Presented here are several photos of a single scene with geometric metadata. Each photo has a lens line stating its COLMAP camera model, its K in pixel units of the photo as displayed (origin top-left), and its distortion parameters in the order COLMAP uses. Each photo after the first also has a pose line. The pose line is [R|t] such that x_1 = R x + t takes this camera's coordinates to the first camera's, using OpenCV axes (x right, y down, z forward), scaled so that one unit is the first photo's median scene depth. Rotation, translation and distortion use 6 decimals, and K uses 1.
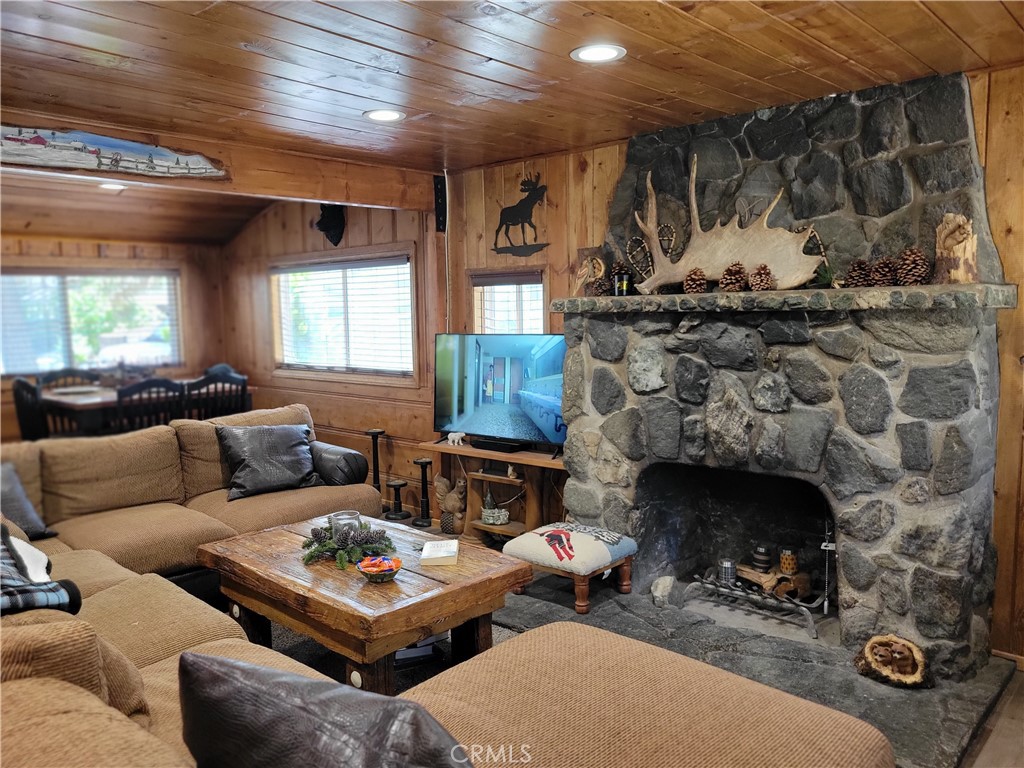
lens RADIAL K [[783.7, 0, 505.9], [0, 783.7, 388.8], [0, 0, 1]] dist [0.051998, -0.034790]
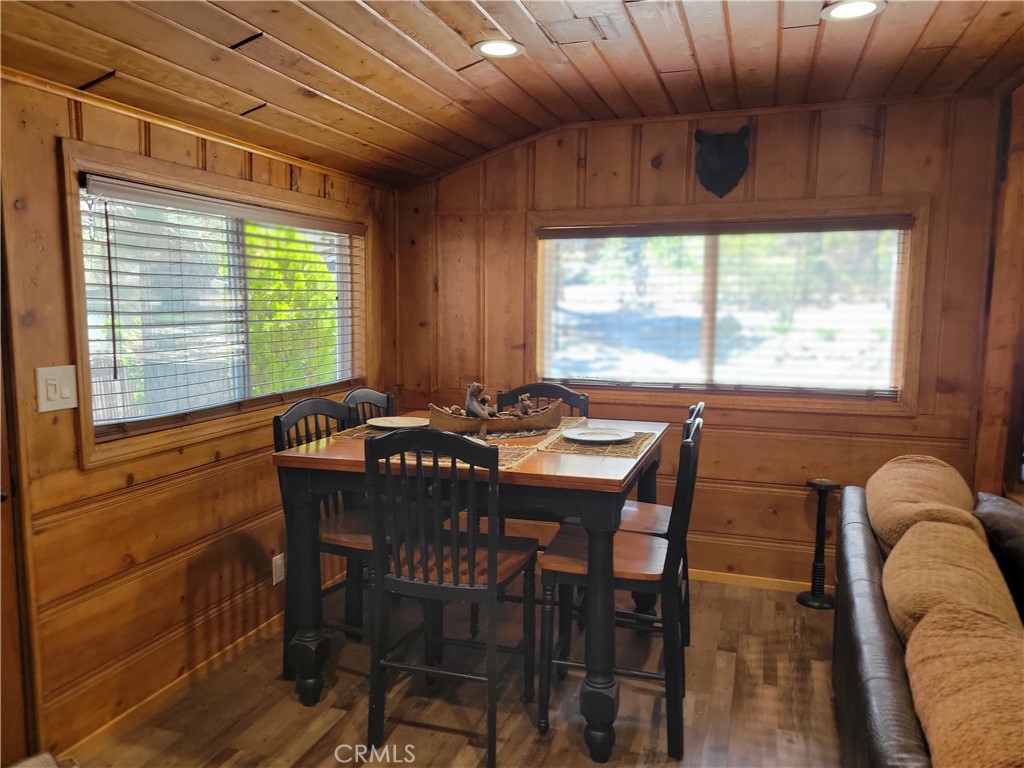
lens RADIAL K [[783.7, 0, 507.1], [0, 783.7, 389.7], [0, 0, 1]] dist [0.051998, -0.034790]
pose [[0.914361, -0.024219, 0.404176, -0.613736], [0.021391, 0.999705, 0.011511, -0.033912], [-0.404335, -0.001879, 0.914609, 0.459842]]
